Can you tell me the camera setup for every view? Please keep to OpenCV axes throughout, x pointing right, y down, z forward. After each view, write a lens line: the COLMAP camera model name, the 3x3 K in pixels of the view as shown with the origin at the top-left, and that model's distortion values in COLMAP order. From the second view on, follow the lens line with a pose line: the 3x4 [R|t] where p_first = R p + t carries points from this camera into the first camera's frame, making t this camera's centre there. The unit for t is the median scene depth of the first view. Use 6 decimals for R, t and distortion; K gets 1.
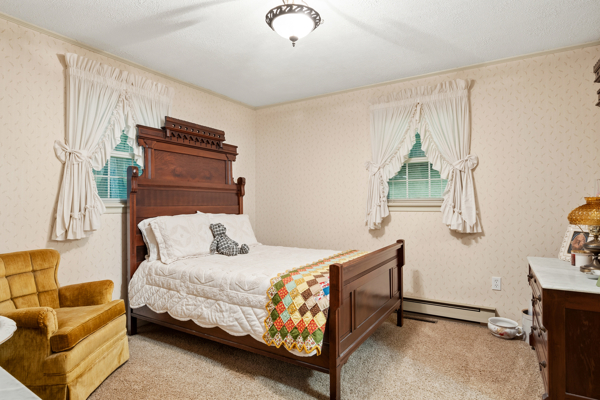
lens RADIAL K [[342.9, 0, 298.0], [0, 342.9, 200.3], [0, 0, 1]] dist [0.018063, -0.000672]
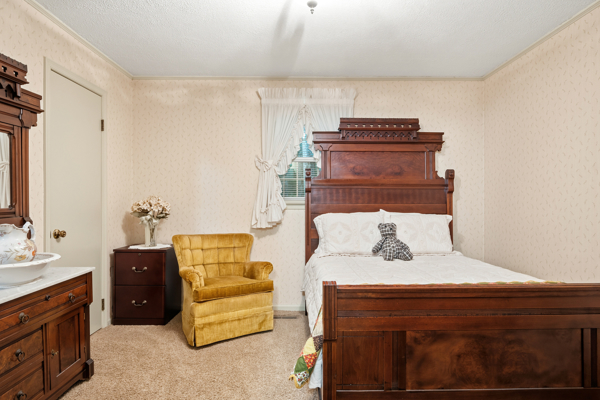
lens RADIAL K [[342.9, 0, 300.7], [0, 342.9, 200.9], [0, 0, 1]] dist [0.018063, -0.000672]
pose [[0.543984, 0.001644, -0.839094, 0.441684], [0.005886, 0.999966, 0.005775, 0.001672], [0.839075, -0.008080, 0.543956, 0.335746]]
